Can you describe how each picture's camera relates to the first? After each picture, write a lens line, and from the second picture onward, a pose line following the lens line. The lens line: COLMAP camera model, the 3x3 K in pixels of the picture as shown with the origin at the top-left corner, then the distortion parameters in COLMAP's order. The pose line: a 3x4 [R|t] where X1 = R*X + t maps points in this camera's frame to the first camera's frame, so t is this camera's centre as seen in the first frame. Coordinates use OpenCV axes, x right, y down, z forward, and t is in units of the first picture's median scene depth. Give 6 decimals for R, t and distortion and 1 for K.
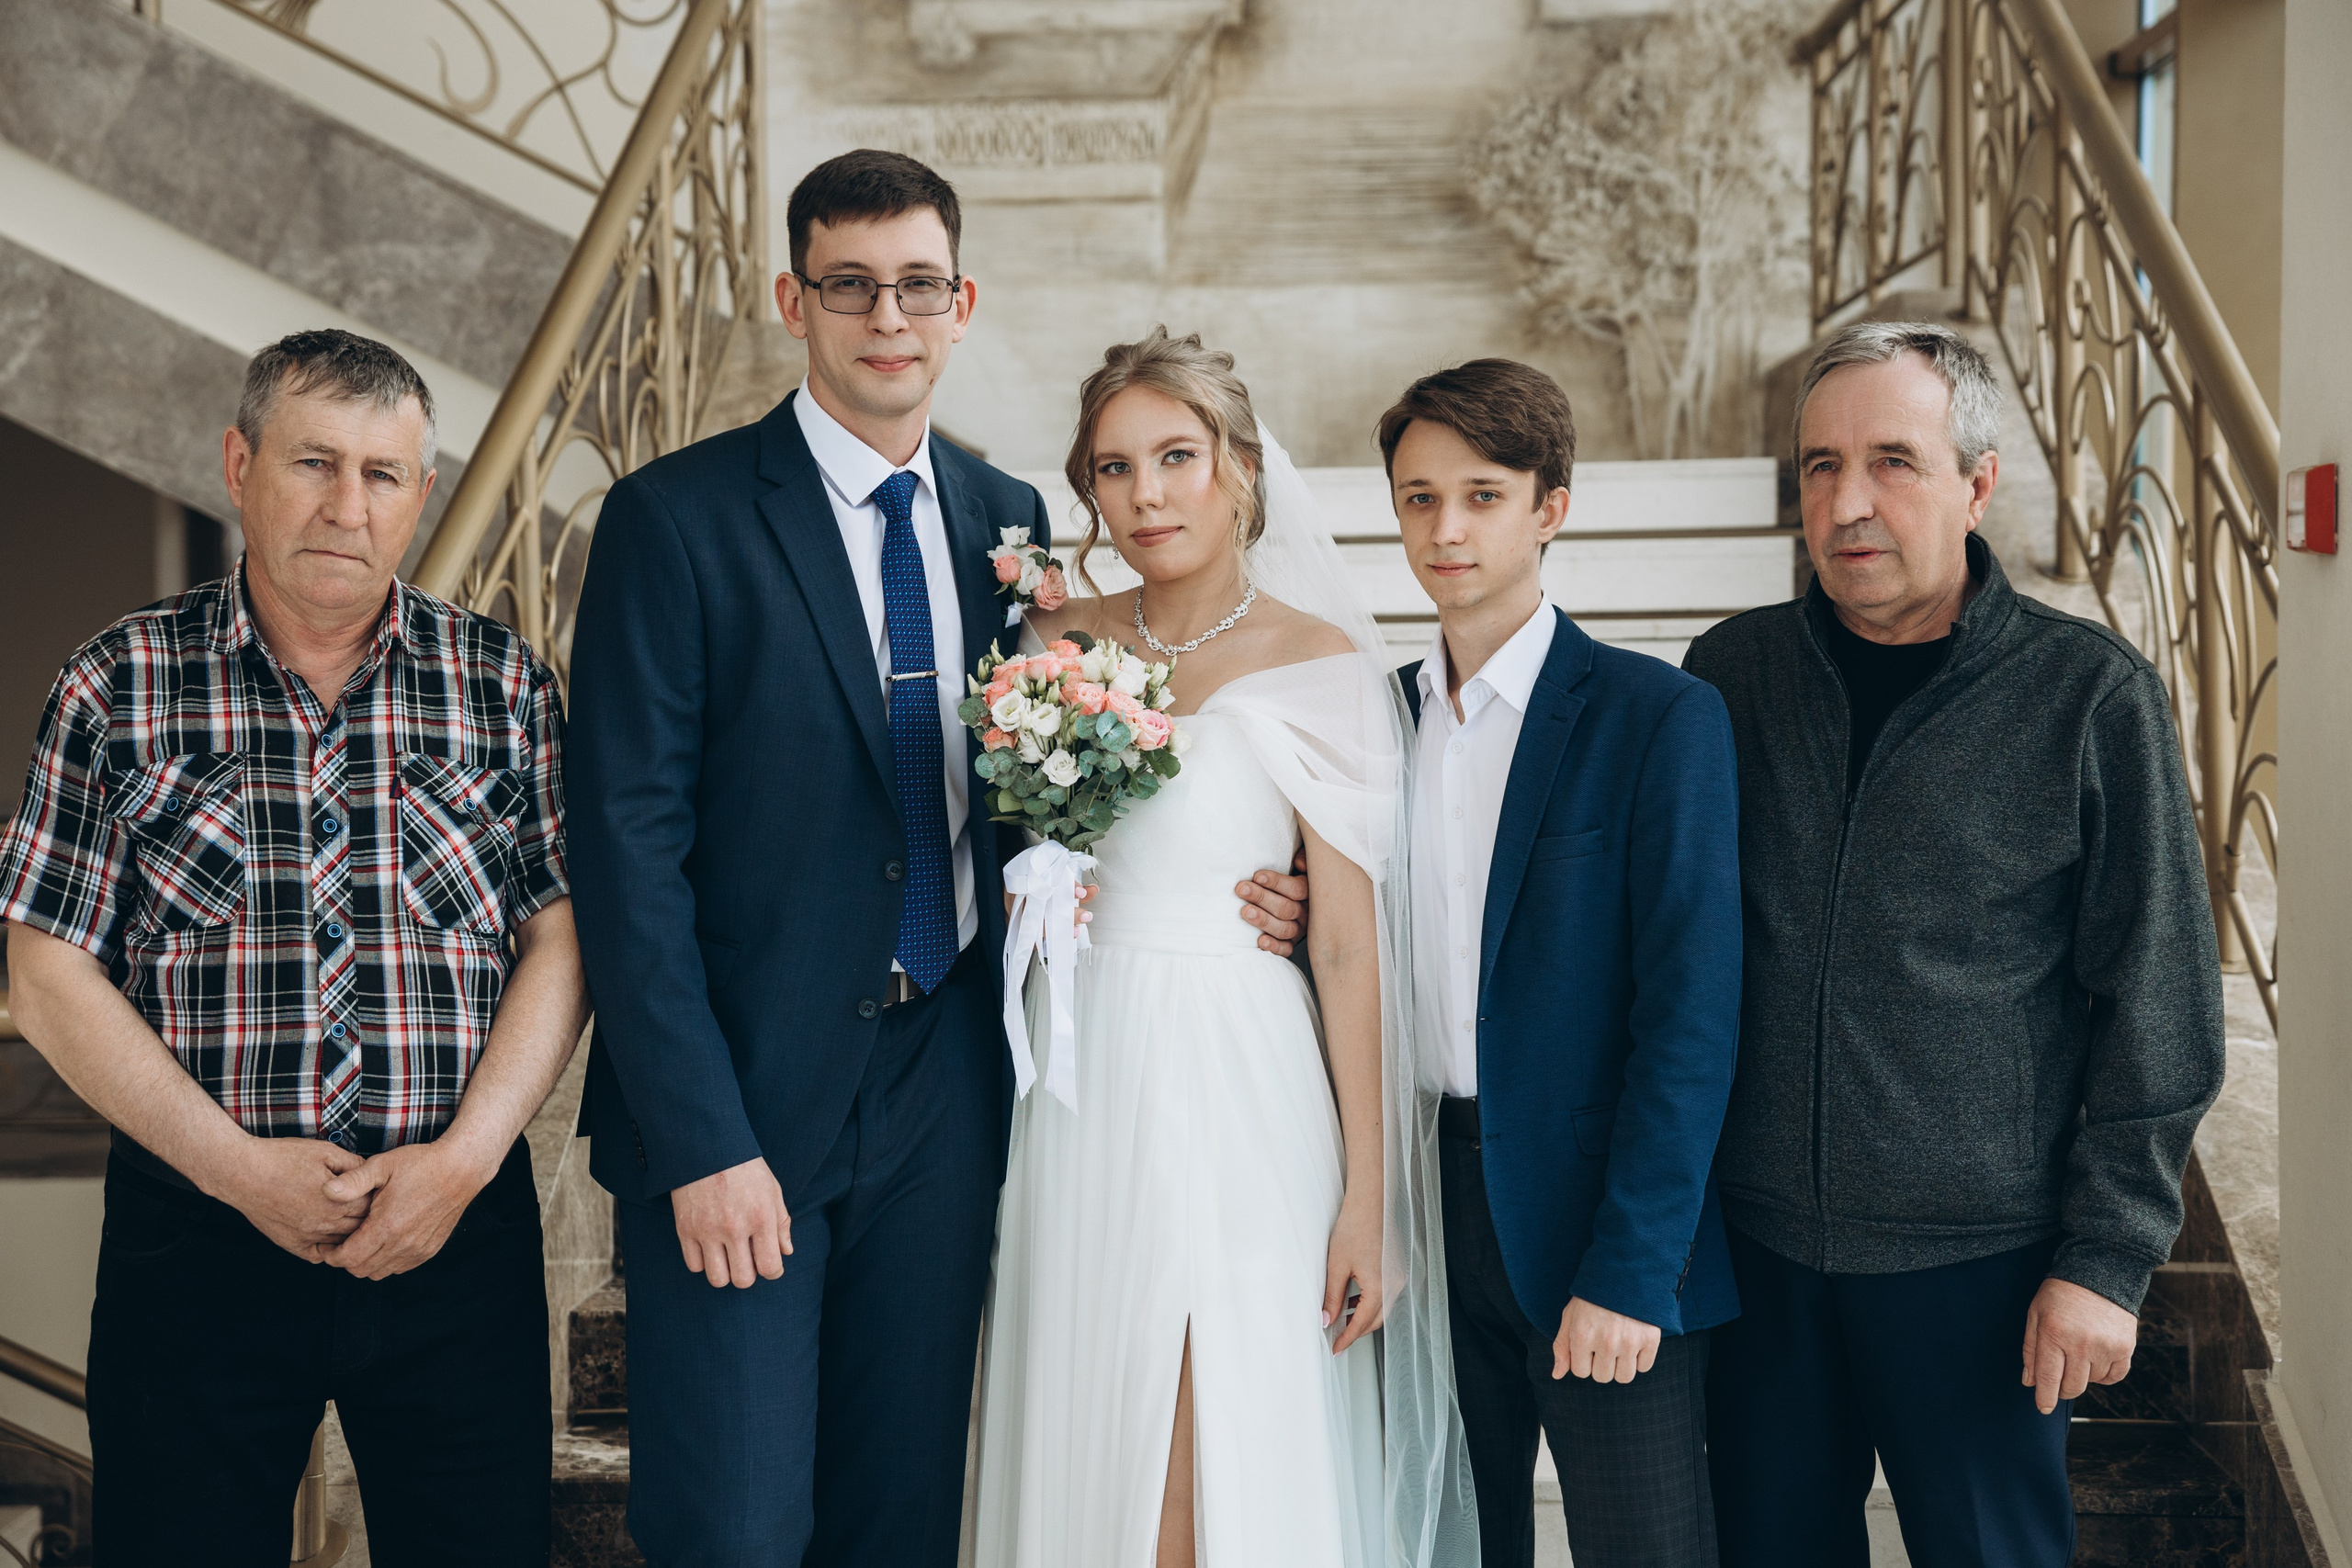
lens RADIAL K [[3952.8, 0, 1172.7], [0, 3952.8, 798.5], [0, 0, 1]] dist [0.665238, -1.943025]
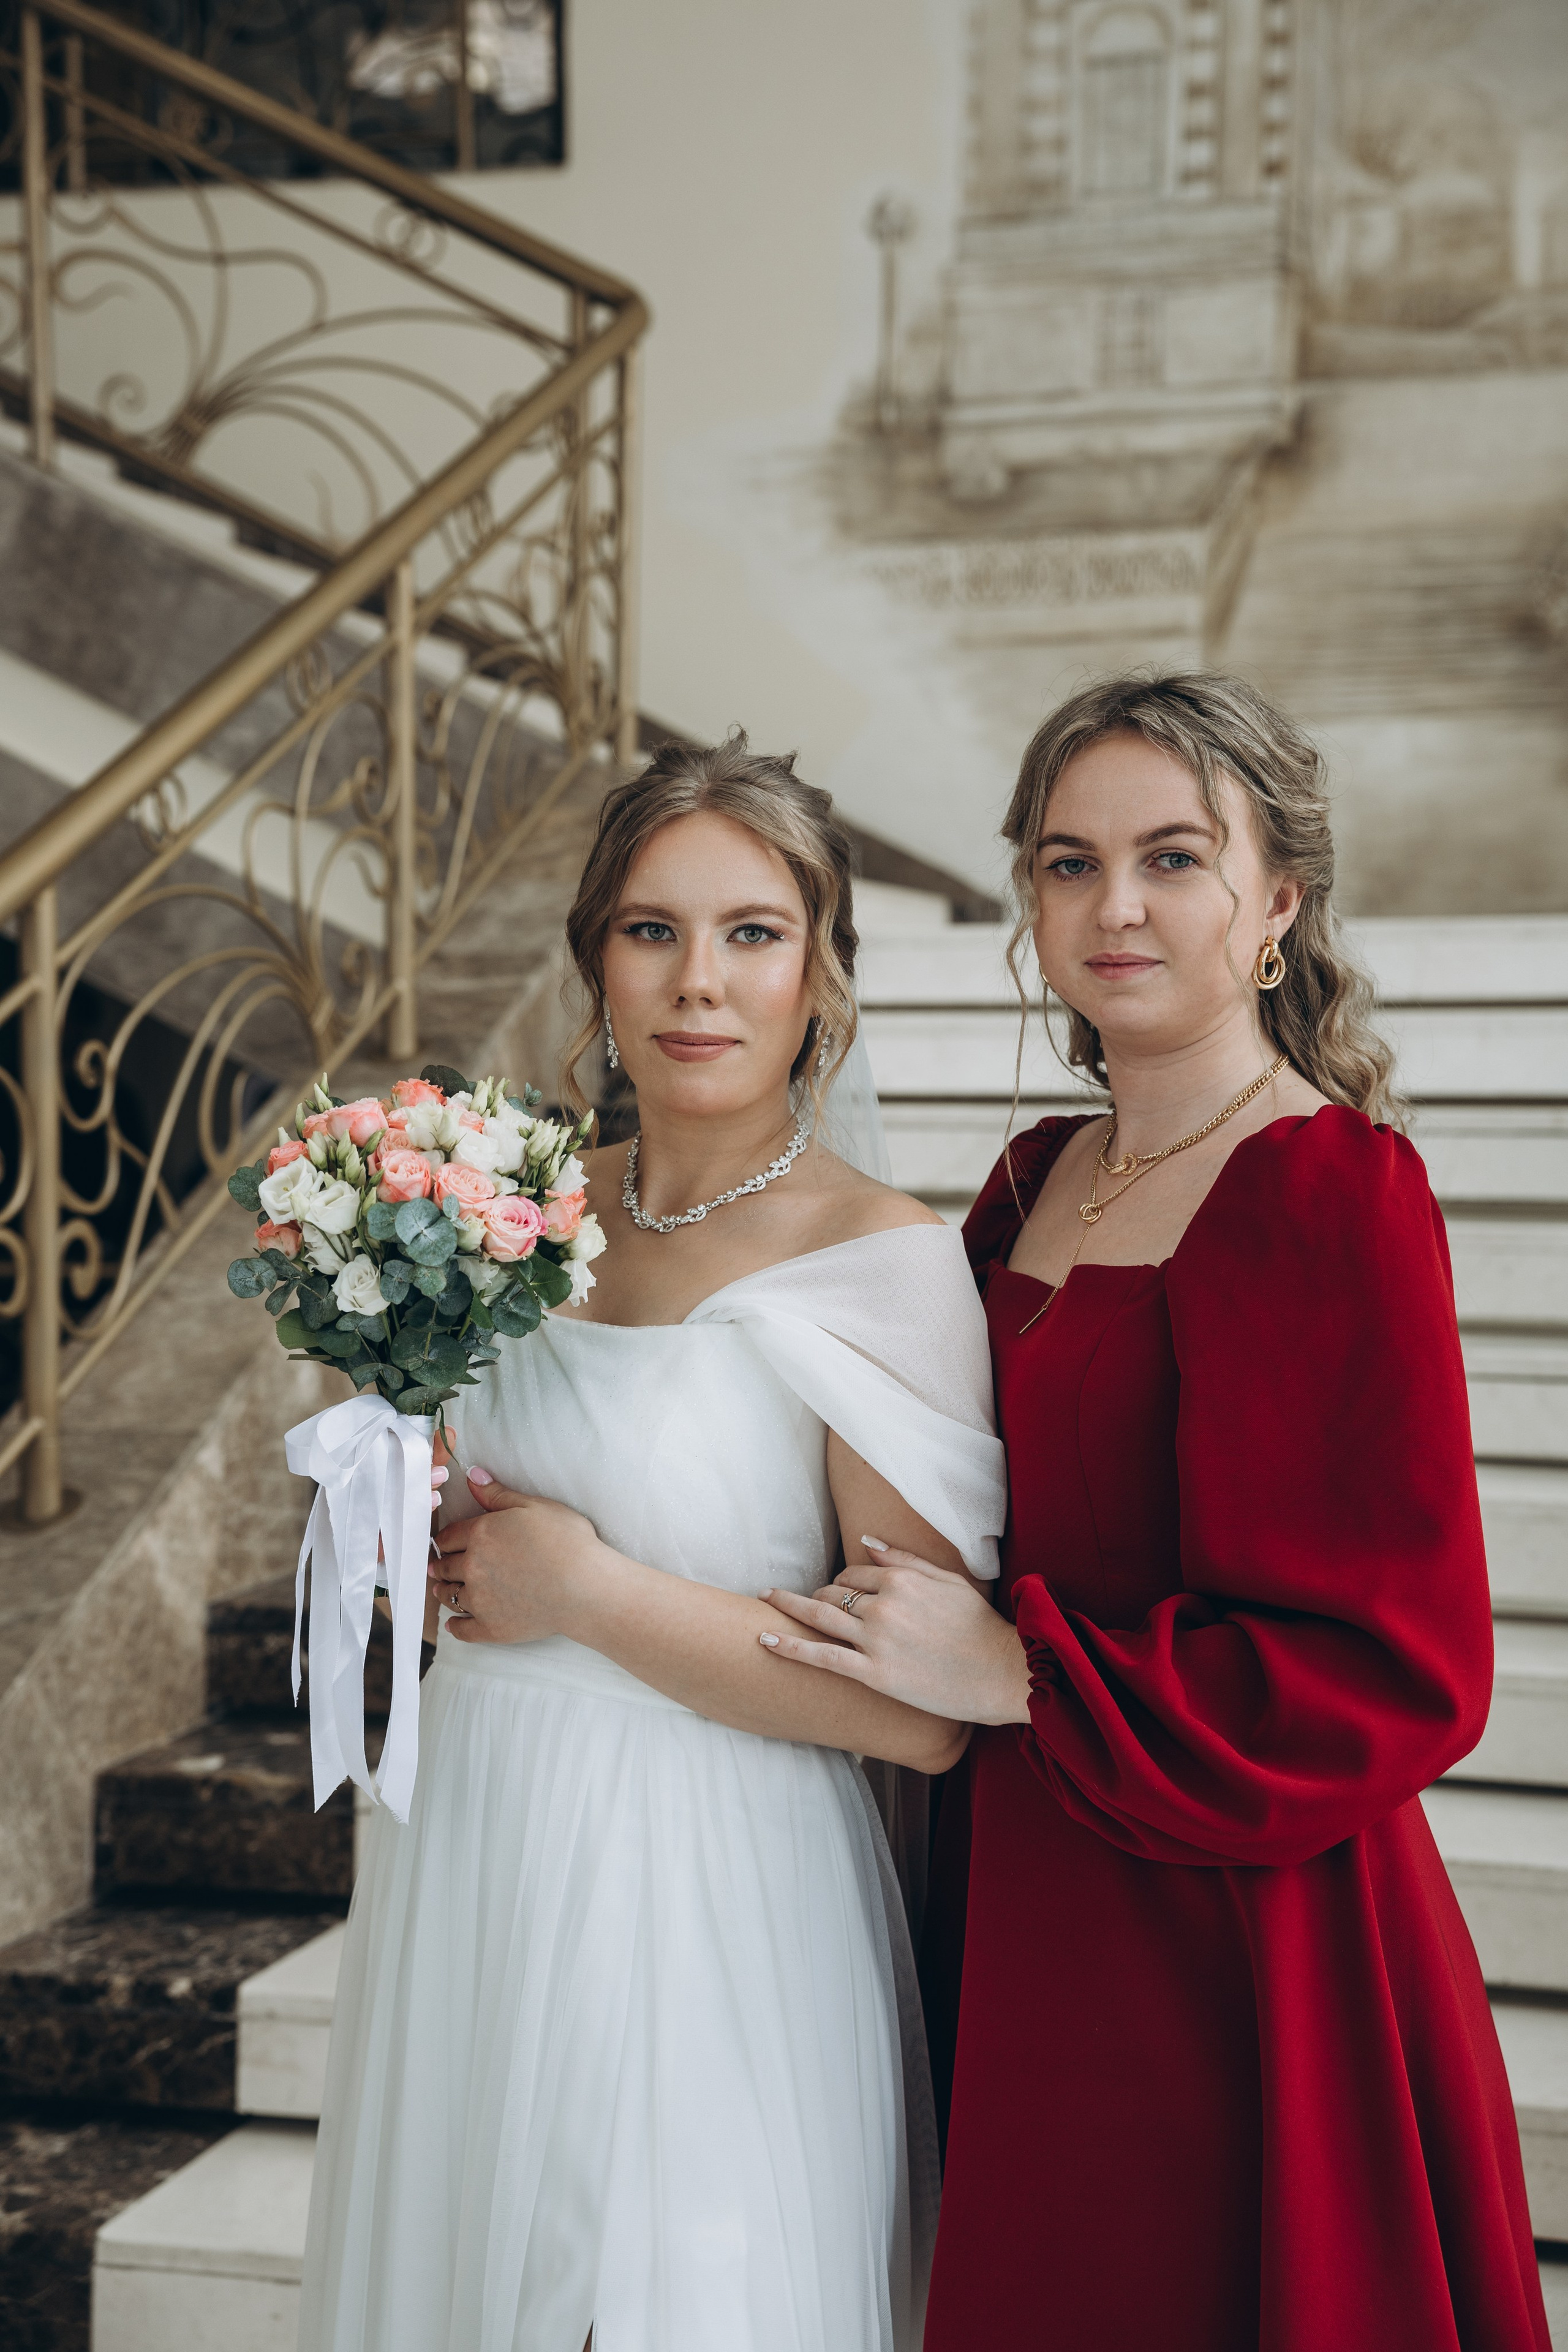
lens RADIAL K [[3492.7, 0, 778.2], [0, 3492.7, 1169.3], [0, 0, 1]] dist [0.541827, -1.382439]
pose [[0.974746, 0.020258, -0.222397, 0.093270], [-0.022179, 0.999735, -0.006144, -0.017838], [0.222214, 0.010921, 0.974937, 0.179209]]
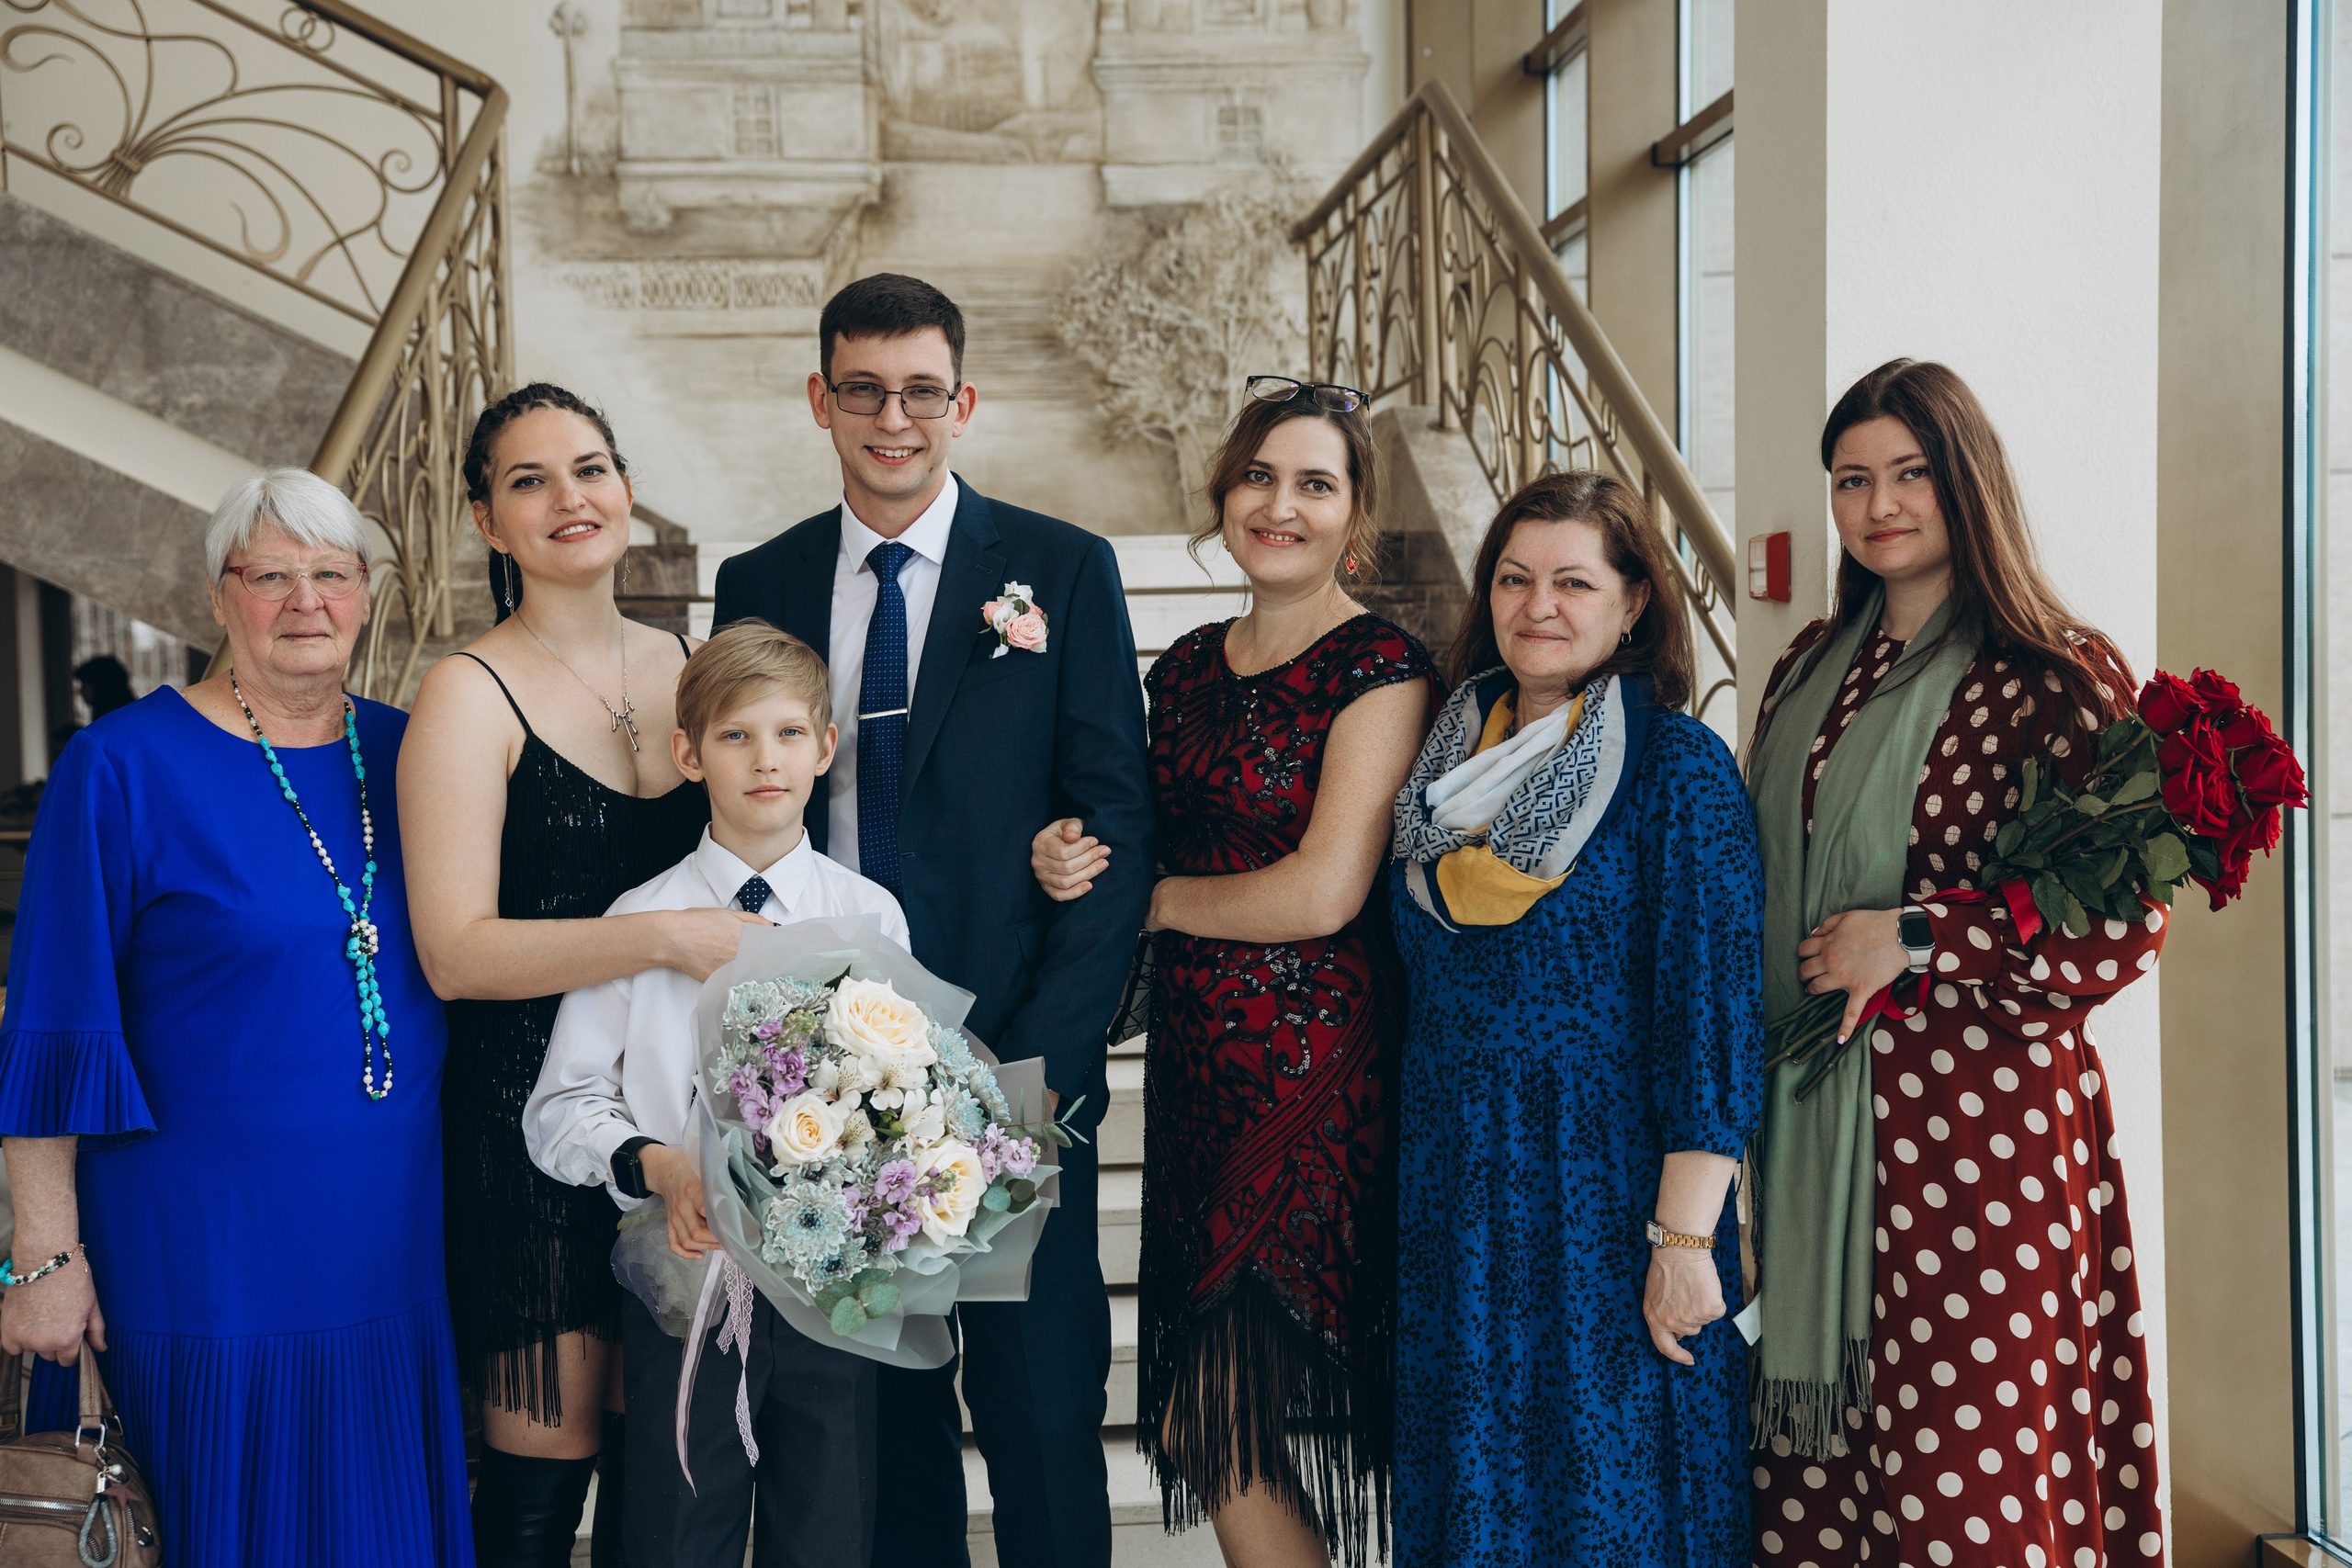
lens RADIAL K [[2869.2, 0, 1169.1], [0, 2869.2, 795.7], [0, 0, 1]] dist [0.312459, -0.521583]
pose [[0.992031, -0.019196, 0.124523, -0.011629], [0.018665, 0.999811, 0.005424, -0.003316], [-0.124603, -0.003057, 0.992202, 0.054491]]
